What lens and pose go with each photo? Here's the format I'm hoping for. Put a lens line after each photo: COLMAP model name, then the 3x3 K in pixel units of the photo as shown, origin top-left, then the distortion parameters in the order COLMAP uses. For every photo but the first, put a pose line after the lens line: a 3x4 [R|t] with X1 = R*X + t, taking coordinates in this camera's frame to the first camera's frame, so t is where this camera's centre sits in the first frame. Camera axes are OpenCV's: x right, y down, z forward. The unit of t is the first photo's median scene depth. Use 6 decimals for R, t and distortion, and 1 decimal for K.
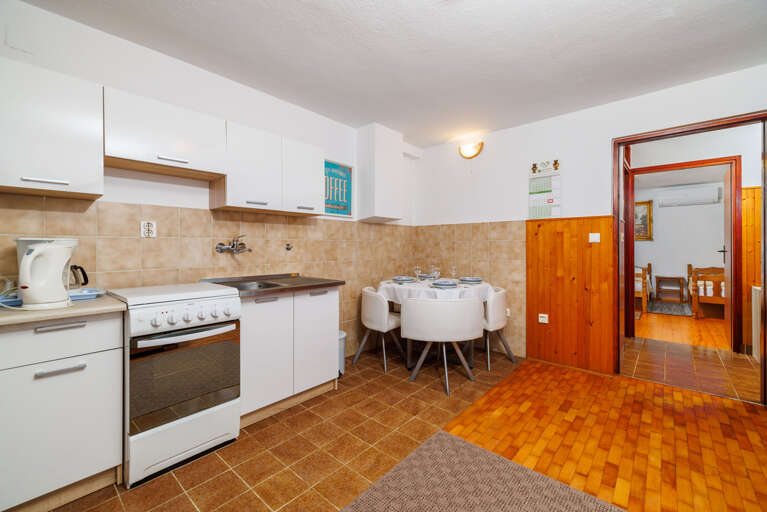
lens RADIAL K [[322.3, 0, 384.7], [0, 322.3, 251.3], [0, 0, 1]] dist [0.006950, -0.000087]
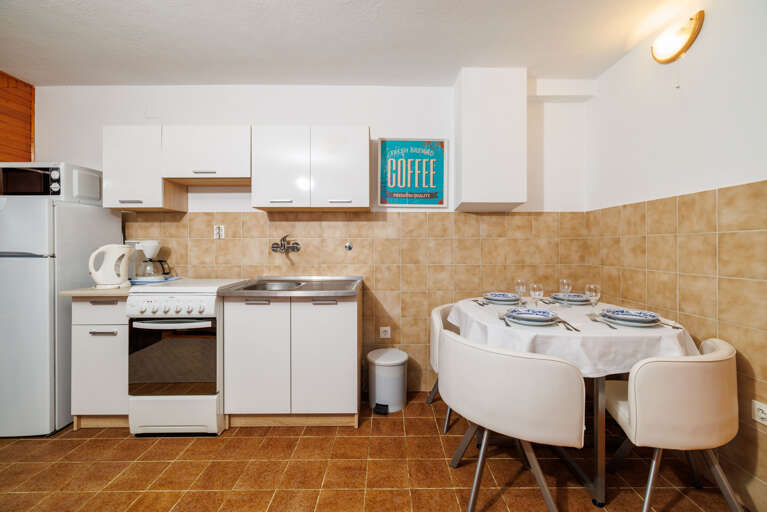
lens RADIAL K [[322.3, 0, 385.5], [0, 322.3, 248.5], [0, 0, 1]] dist [0.006950, -0.000087]
pose [[0.664965, 0.004803, -0.746859, 0.510457], [-0.010106, 0.999946, -0.002567, -0.008058], [0.746807, 0.009255, 0.664977, 0.556003]]
